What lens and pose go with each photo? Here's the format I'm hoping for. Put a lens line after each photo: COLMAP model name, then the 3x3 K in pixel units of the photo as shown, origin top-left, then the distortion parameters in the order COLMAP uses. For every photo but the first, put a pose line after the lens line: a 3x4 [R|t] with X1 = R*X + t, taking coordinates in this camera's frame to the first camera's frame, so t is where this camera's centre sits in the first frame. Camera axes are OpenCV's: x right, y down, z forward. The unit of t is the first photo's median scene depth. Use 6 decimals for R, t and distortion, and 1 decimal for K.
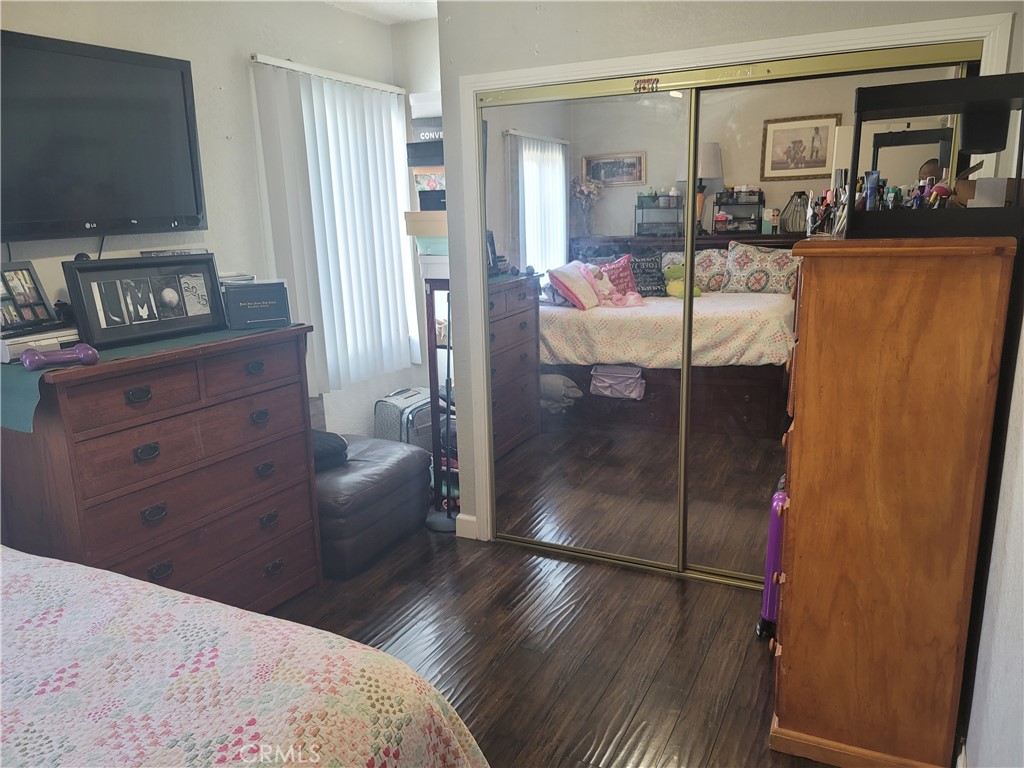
lens RADIAL K [[754.8, 0, 532.6], [0, 754.8, 377.2], [0, 0, 1]] dist [0.077355, -0.072289]
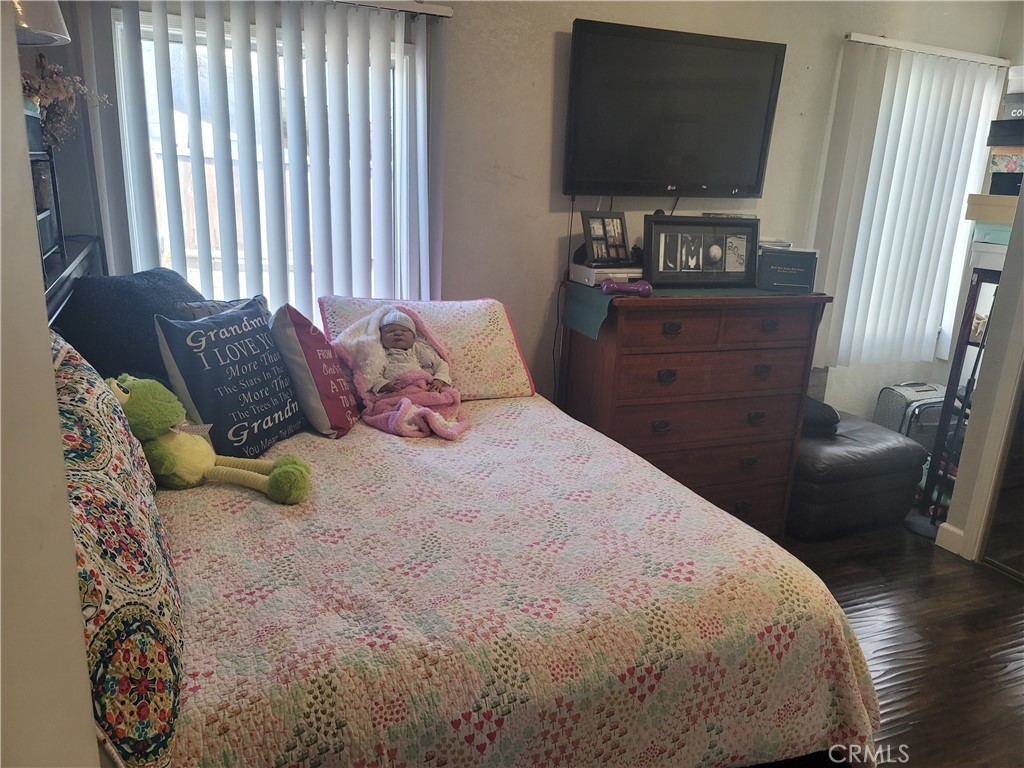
lens RADIAL K [[754.8, 0, 515.9], [0, 754.8, 382.1], [0, 0, 1]] dist [0.077355, -0.072289]
pose [[0.755221, 0.232061, -0.613016, 0.054546], [-0.209317, 0.971647, 0.109950, 0.023238], [0.621150, 0.045278, 0.782383, -0.090805]]
